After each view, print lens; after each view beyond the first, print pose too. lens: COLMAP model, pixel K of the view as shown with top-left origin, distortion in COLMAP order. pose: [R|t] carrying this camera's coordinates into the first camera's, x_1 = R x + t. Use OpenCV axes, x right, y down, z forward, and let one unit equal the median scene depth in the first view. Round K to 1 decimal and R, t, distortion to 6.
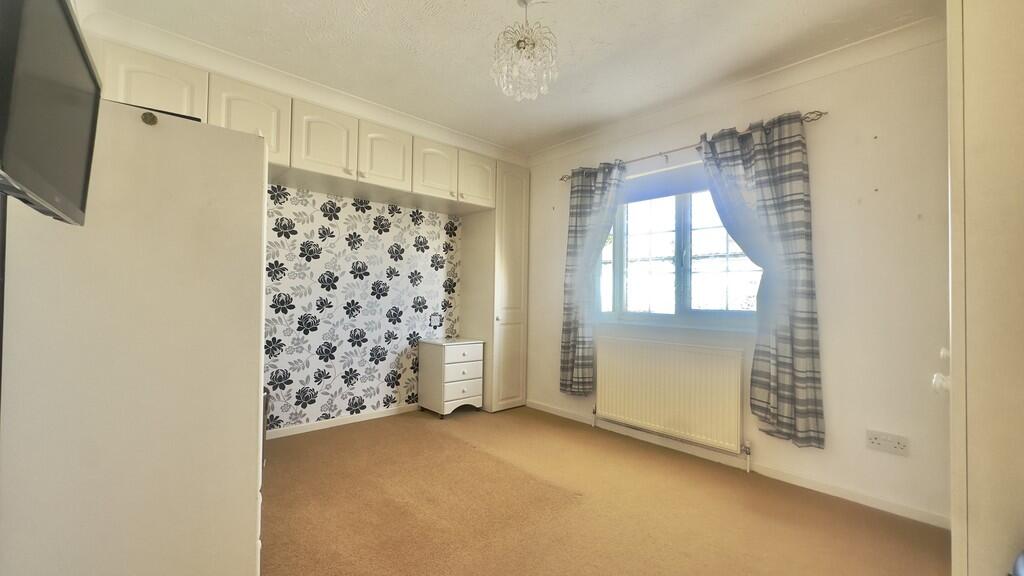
lens RADIAL K [[408.3, 0, 511.4], [0, 408.3, 288.4], [0, 0, 1]] dist [-0.004013, 0.001527]
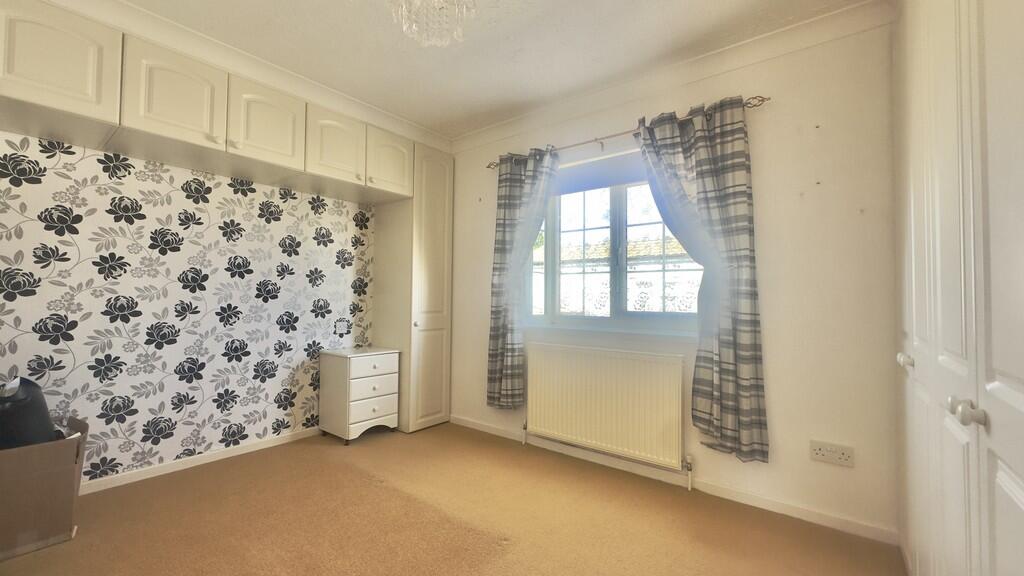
lens RADIAL K [[408.3, 0, 512.0], [0, 408.3, 287.6], [0, 0, 1]] dist [-0.004013, 0.001527]
pose [[0.986913, -0.000912, 0.161249, 0.032699], [0.001802, 0.999984, -0.005377, 0.001662], [-0.161241, 0.005597, 0.986899, 0.125002]]
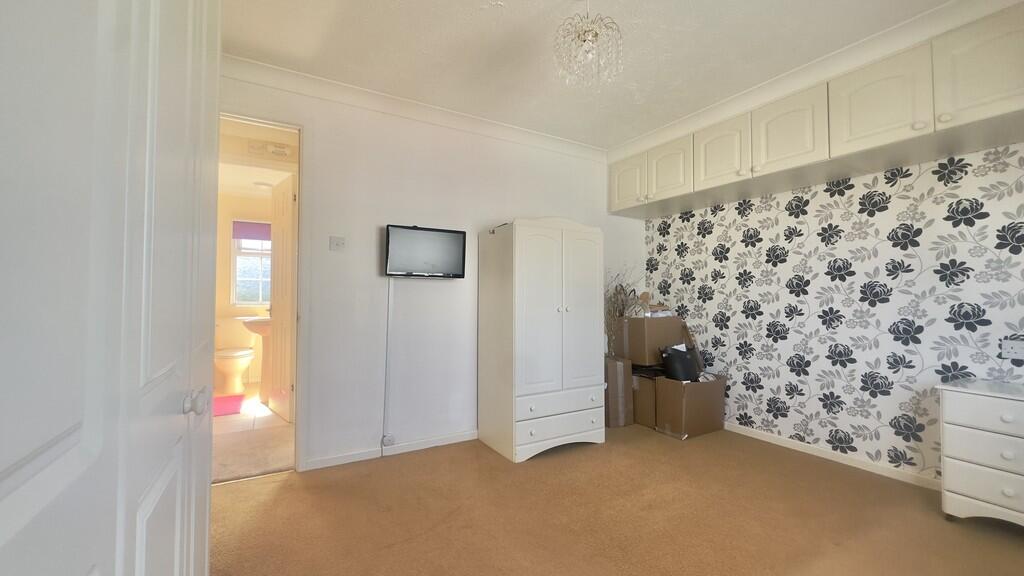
lens RADIAL K [[408.3, 0, 516.2], [0, 408.3, 289.9], [0, 0, 1]] dist [-0.004013, 0.001527]
pose [[-0.206914, -0.040157, -0.977535, 0.559712], [0.006859, 0.999073, -0.042494, 0.025097], [0.978335, -0.015498, -0.206447, 0.586609]]
